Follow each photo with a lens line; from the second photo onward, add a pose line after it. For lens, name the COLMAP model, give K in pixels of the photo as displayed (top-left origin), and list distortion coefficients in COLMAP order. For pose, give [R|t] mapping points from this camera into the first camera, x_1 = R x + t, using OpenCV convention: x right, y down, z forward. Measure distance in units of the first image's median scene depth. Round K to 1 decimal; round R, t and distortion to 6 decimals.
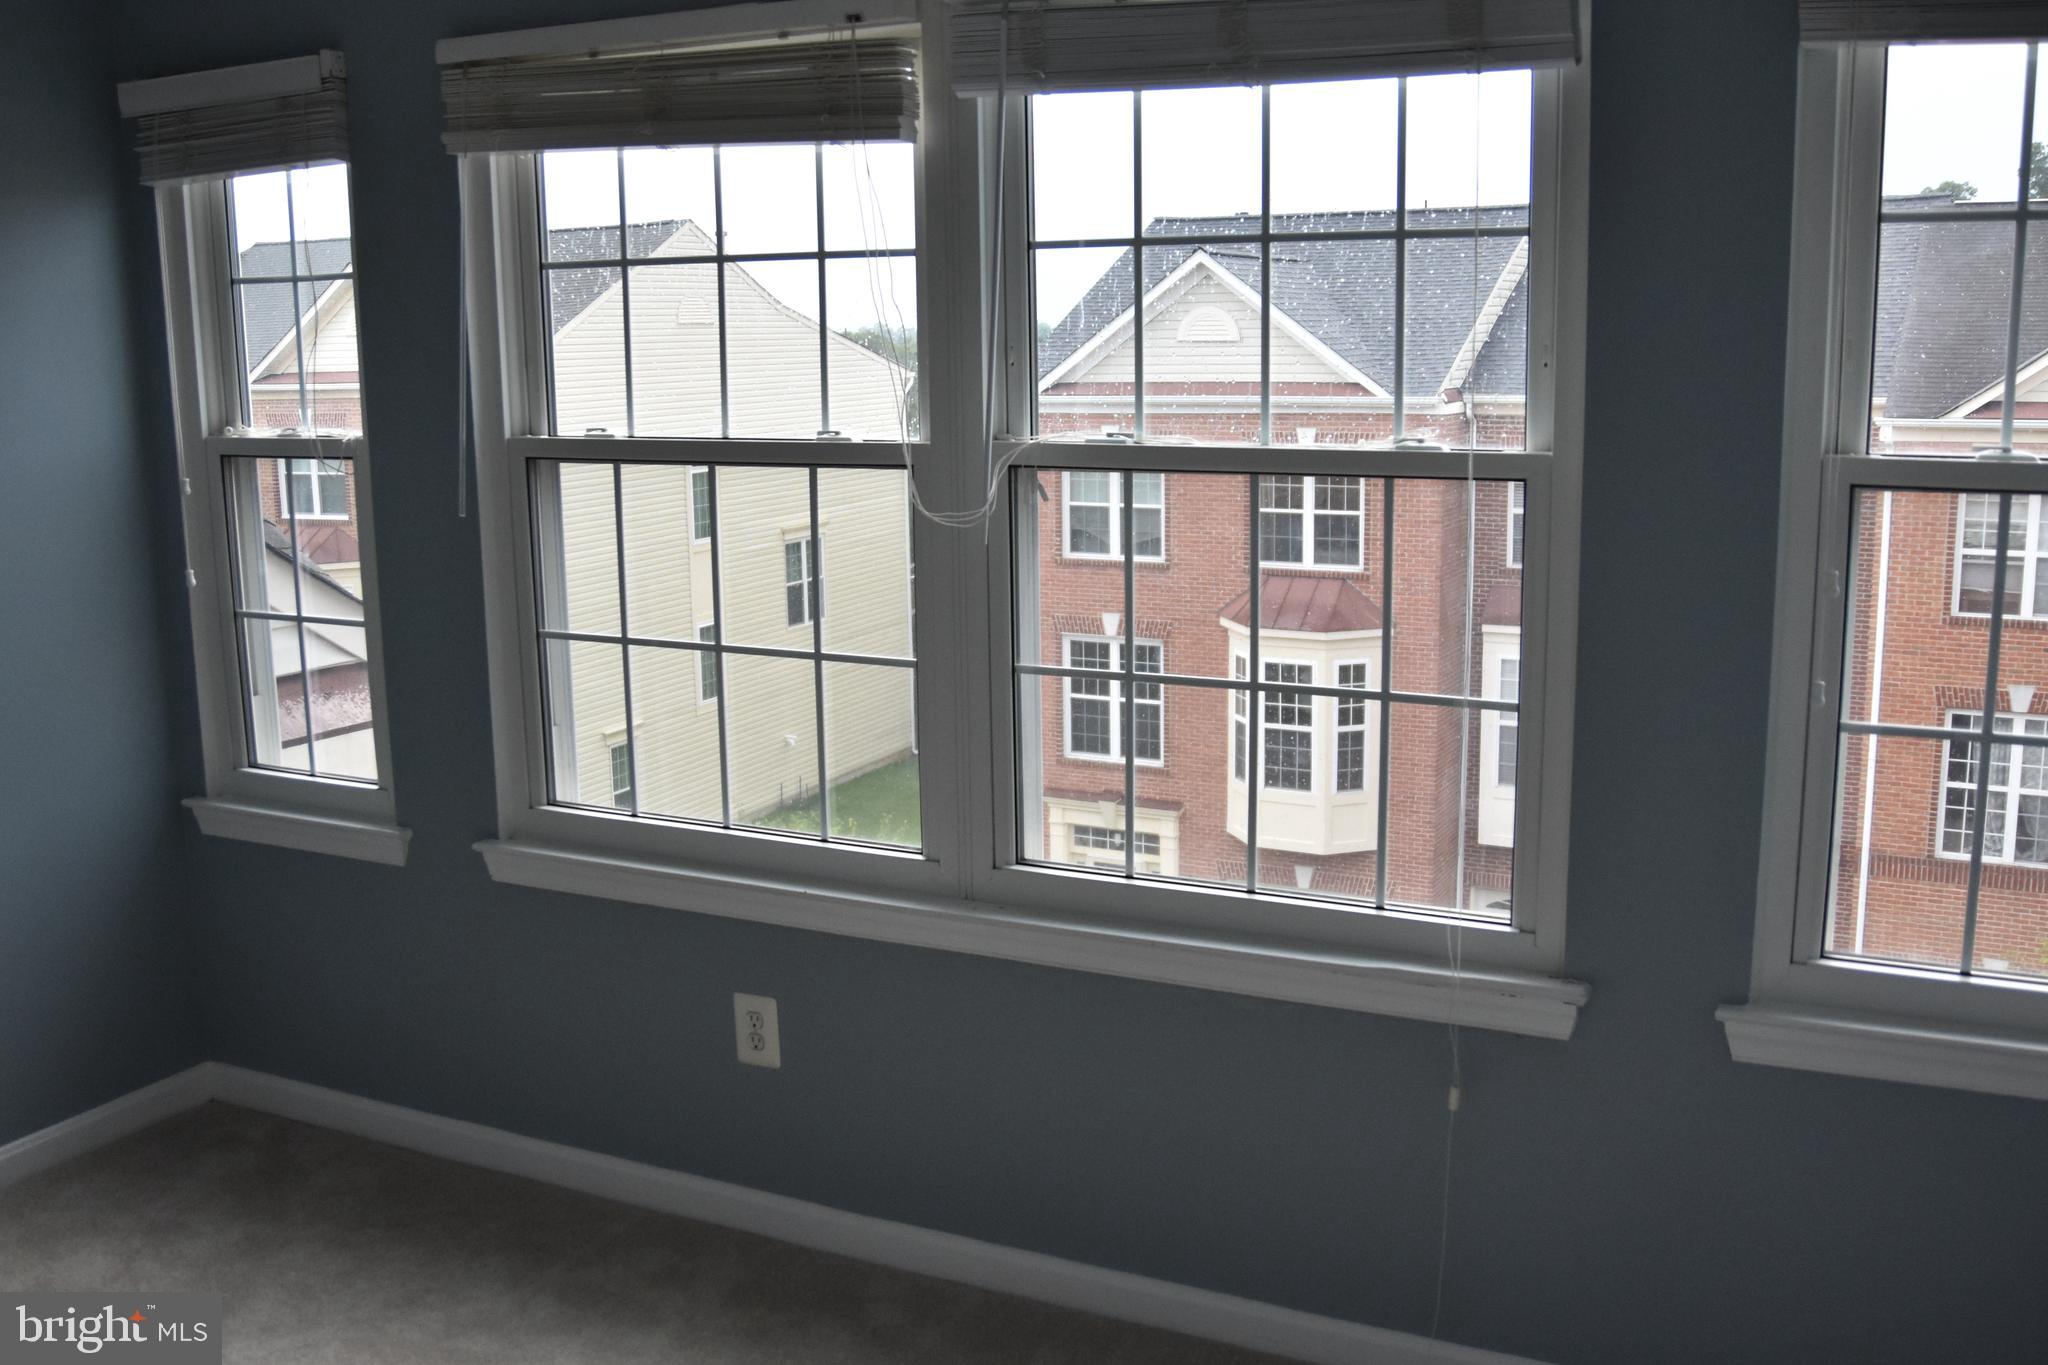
lens RADIAL K [[1942.5, 0, 1009.9], [0, 1942.5, 692.5], [0, 0, 1]] dist [-0.136447, 0.122379]
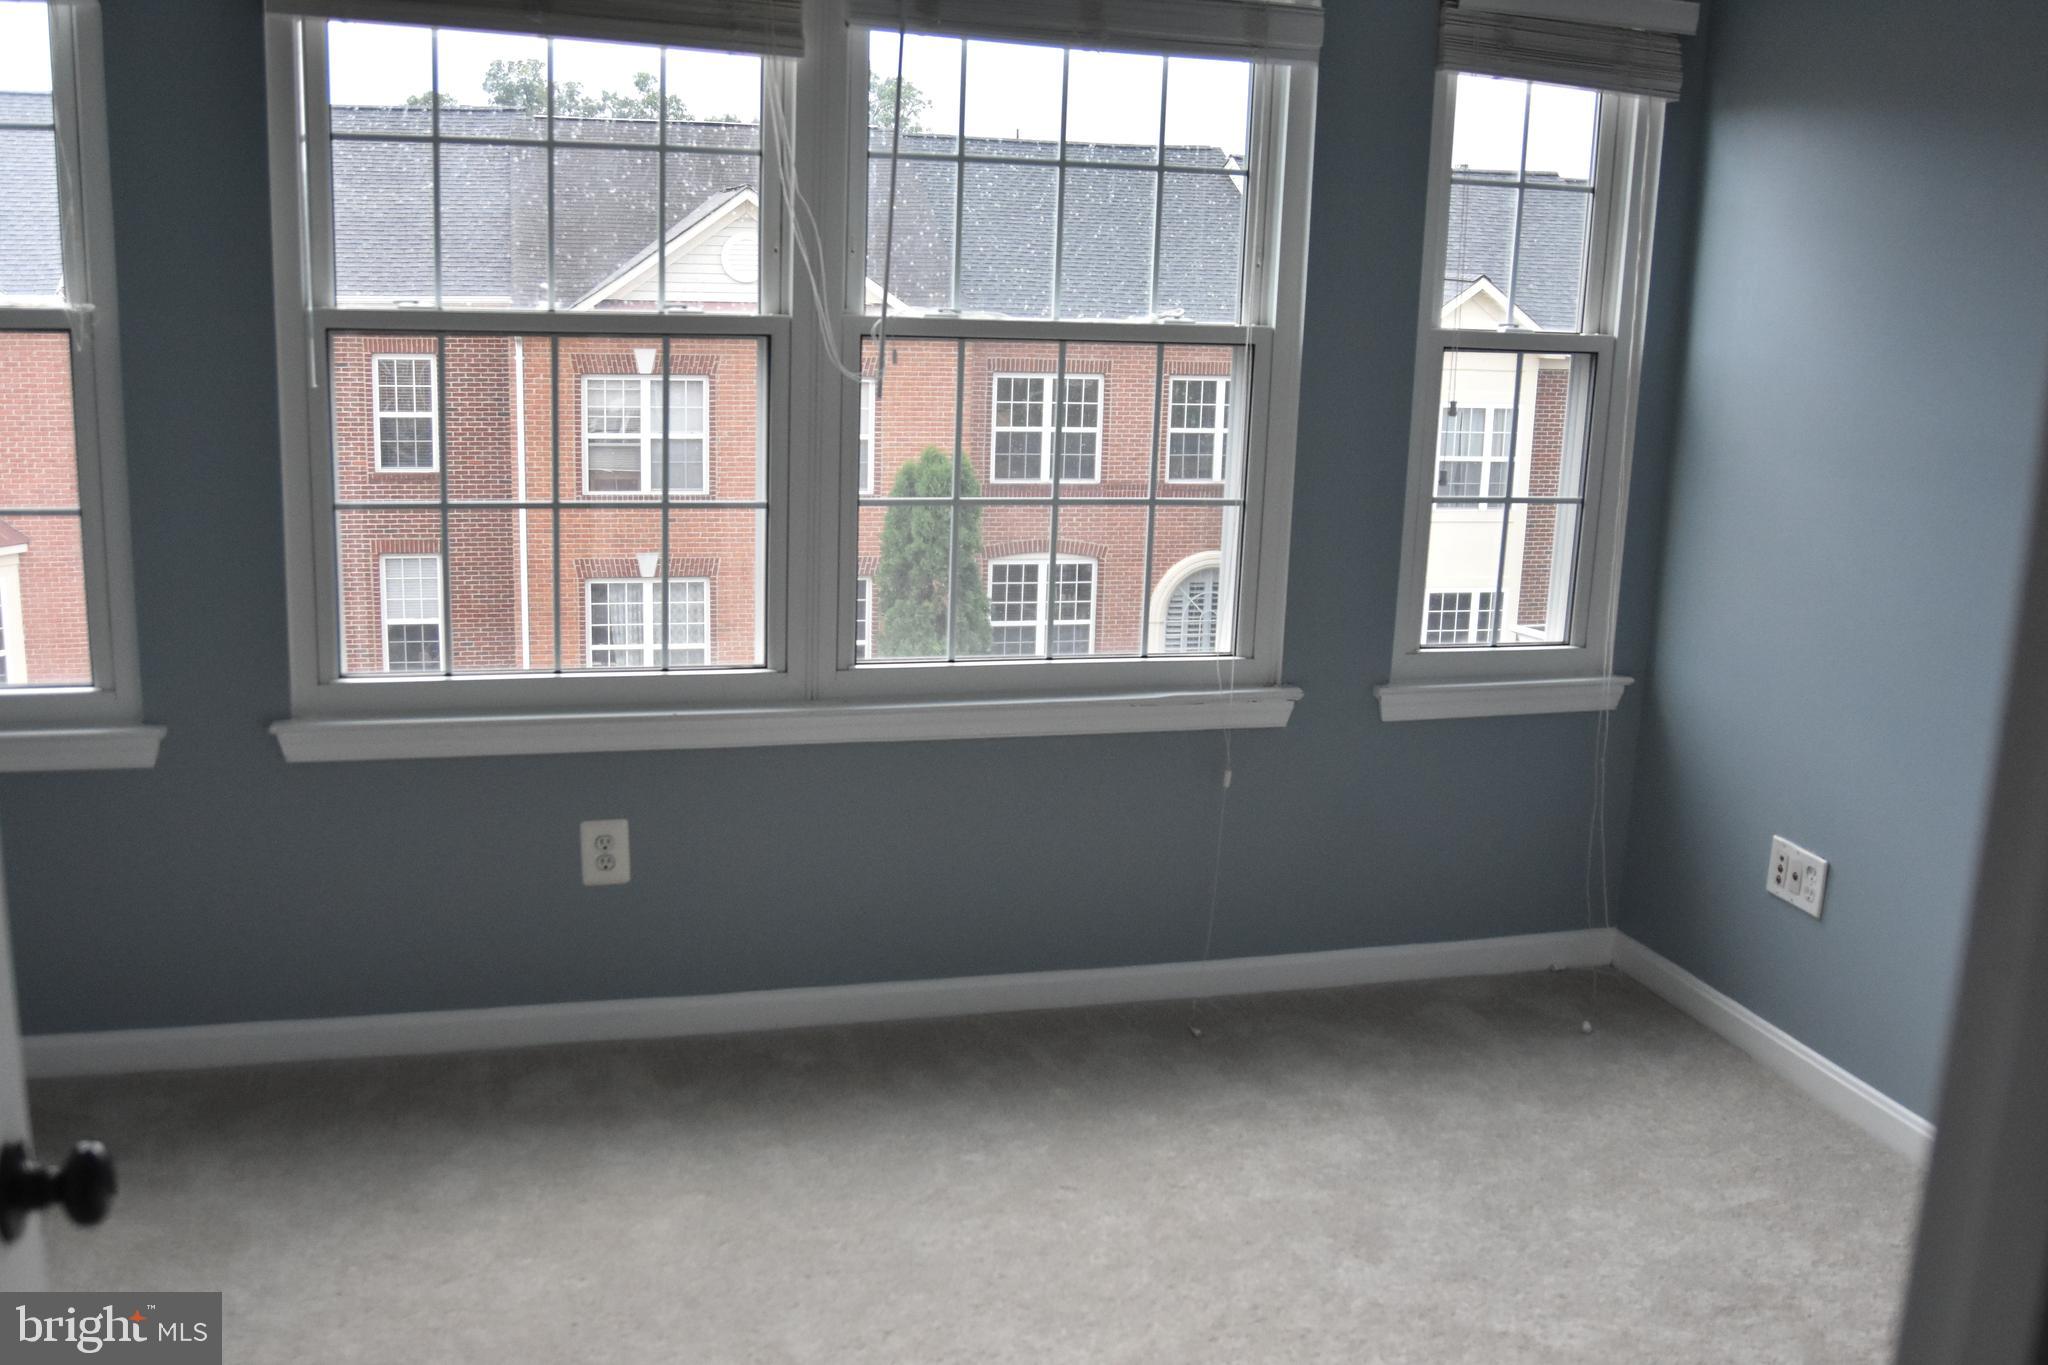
lens RADIAL K [[1942.5, 0, 1009.9], [0, 1942.5, 692.5], [0, 0, 1]] dist [-0.136447, 0.122379]
pose [[0.738795, -0.115477, 0.663963, -0.700100], [0.081407, 0.993288, 0.082171, 0.013217], [-0.668995, -0.006656, 0.743237, 0.029387]]
